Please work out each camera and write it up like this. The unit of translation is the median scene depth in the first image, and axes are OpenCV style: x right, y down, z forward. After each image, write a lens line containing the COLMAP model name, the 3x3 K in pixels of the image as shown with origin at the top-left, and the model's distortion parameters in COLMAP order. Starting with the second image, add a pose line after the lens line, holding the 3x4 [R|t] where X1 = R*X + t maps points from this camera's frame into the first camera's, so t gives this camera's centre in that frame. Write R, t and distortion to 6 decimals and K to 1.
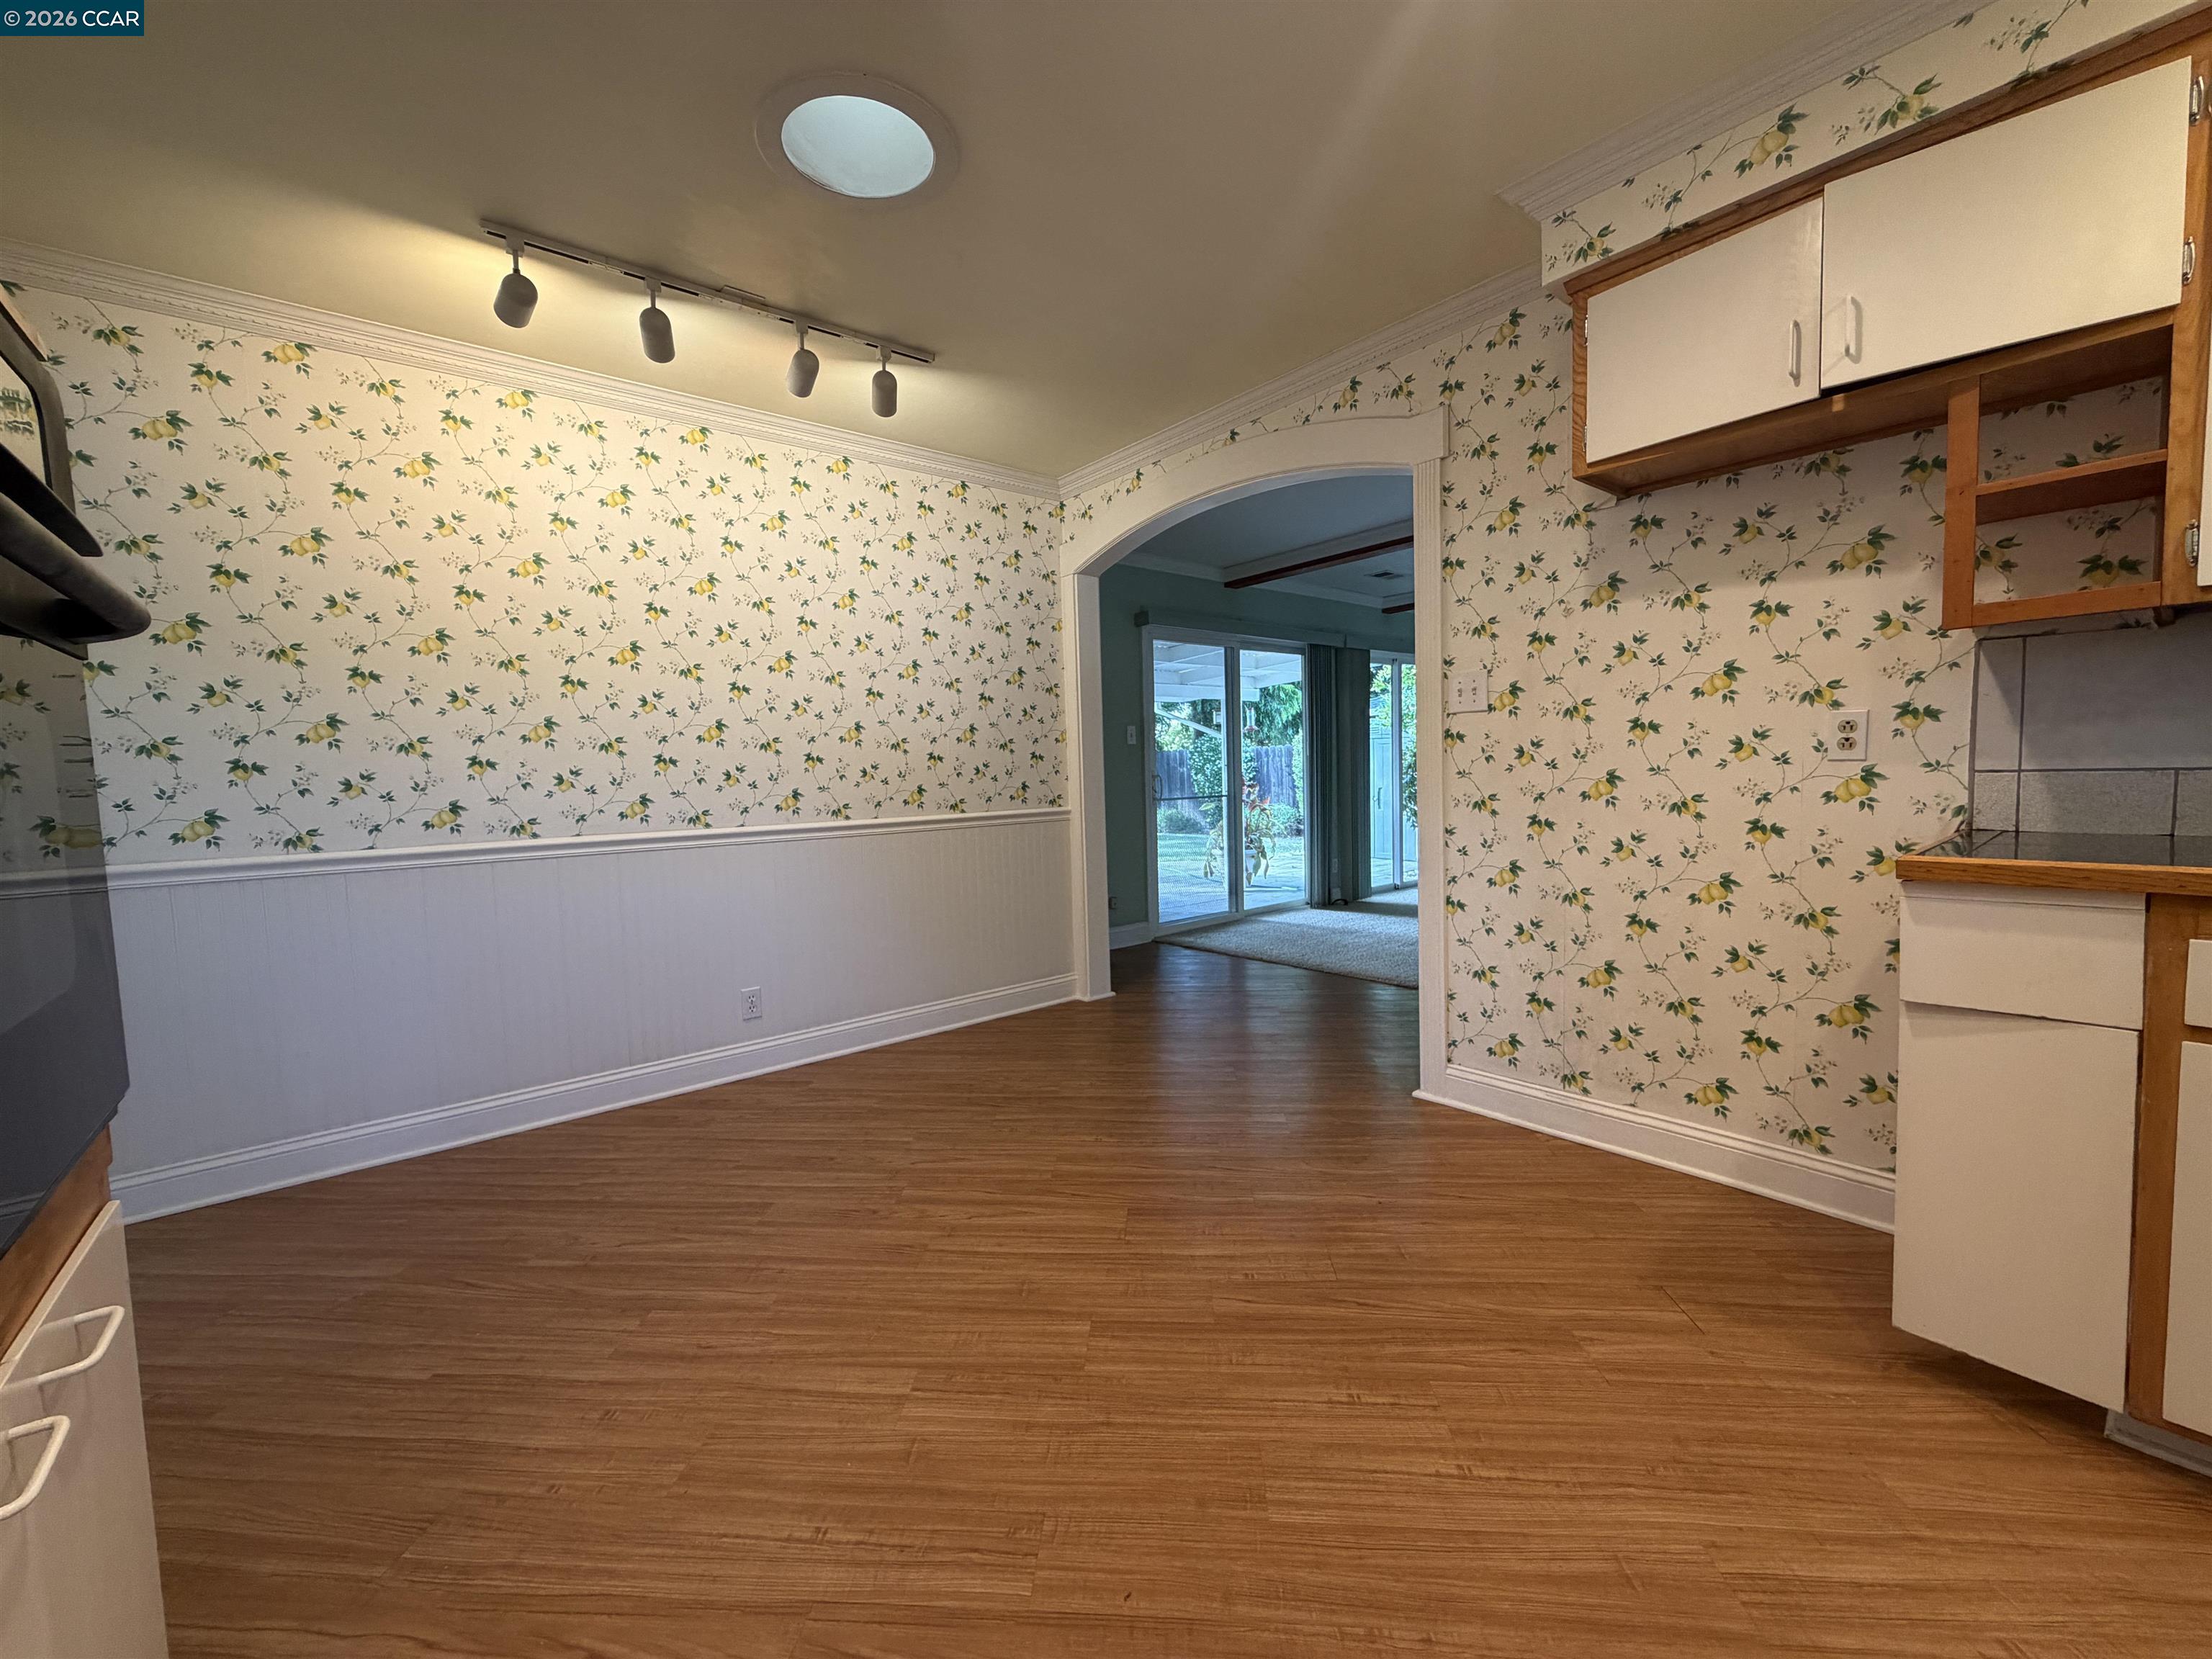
lens RADIAL K [[883.7, 0, 1103.5], [0, 883.7, 829.8], [0, 0, 1]] dist [0.000331, -0.000214]
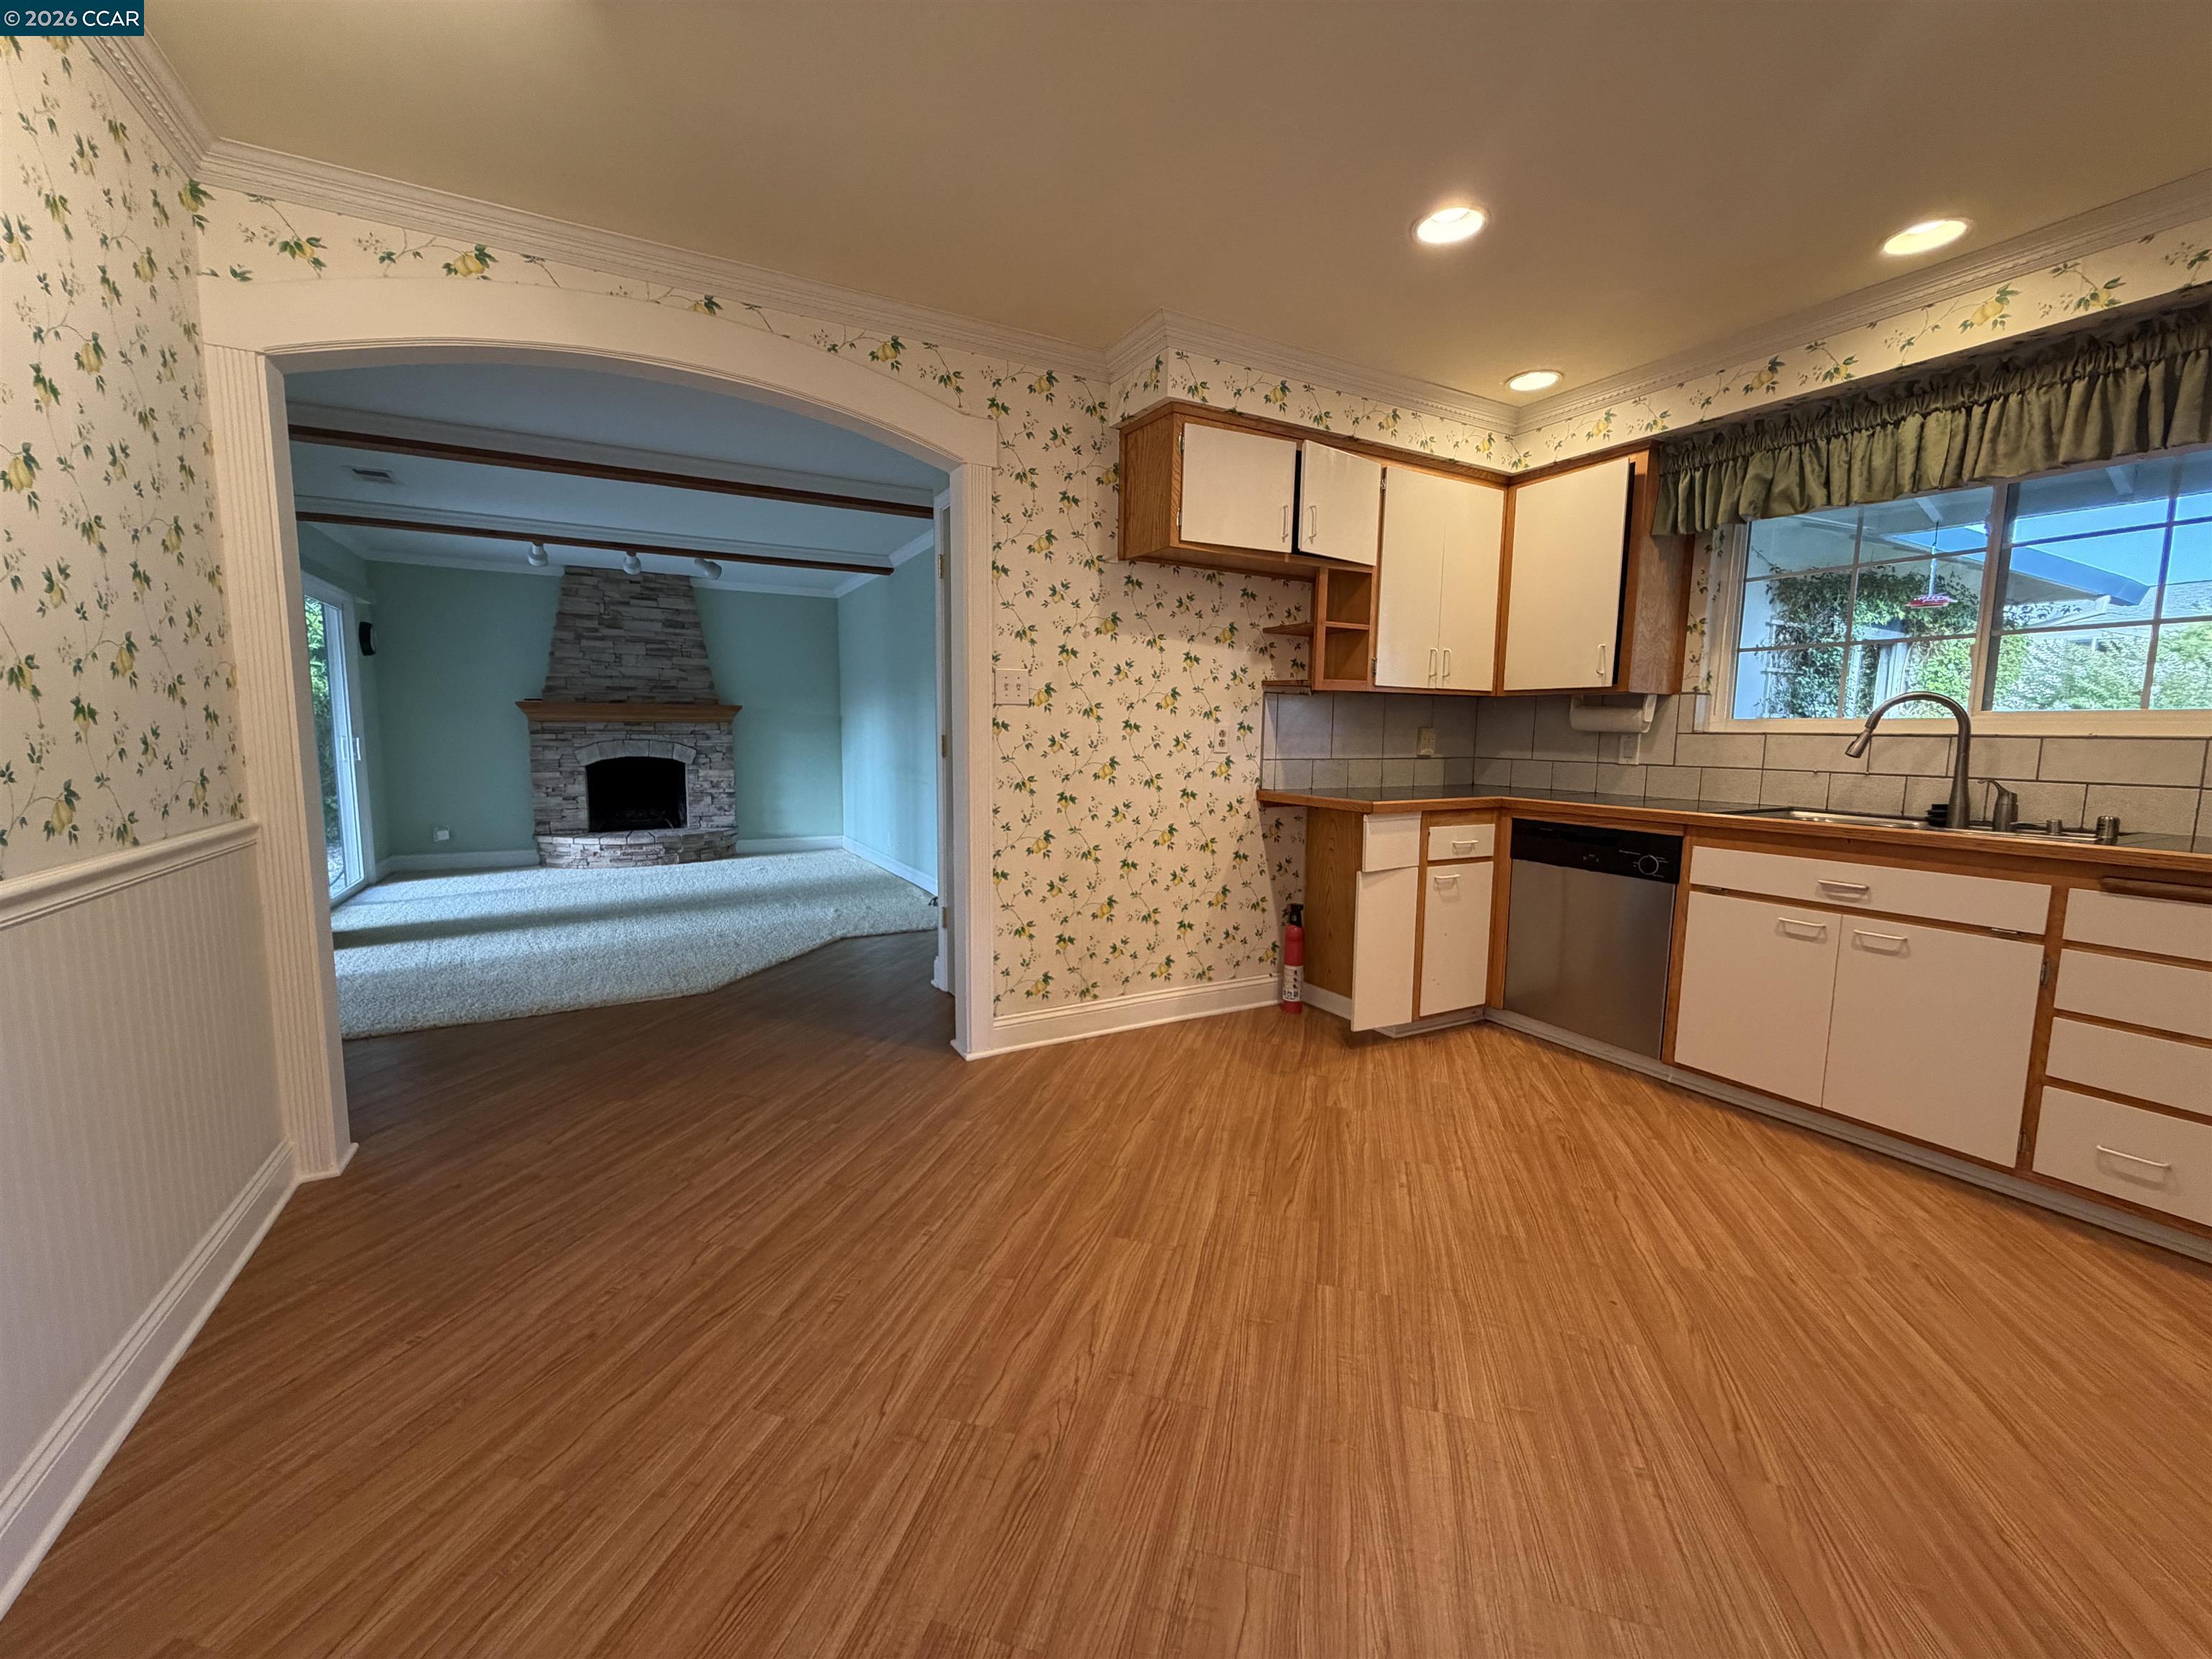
lens RADIAL K [[883.7, 0, 1099.0], [0, 883.7, 829.1], [0, 0, 1]] dist [0.000331, -0.000214]
pose [[0.188956, -0.078707, 0.978826, -0.861118], [0.051053, 0.996222, 0.070251, -0.059195], [-0.980658, 0.036698, 0.192260, 0.844136]]
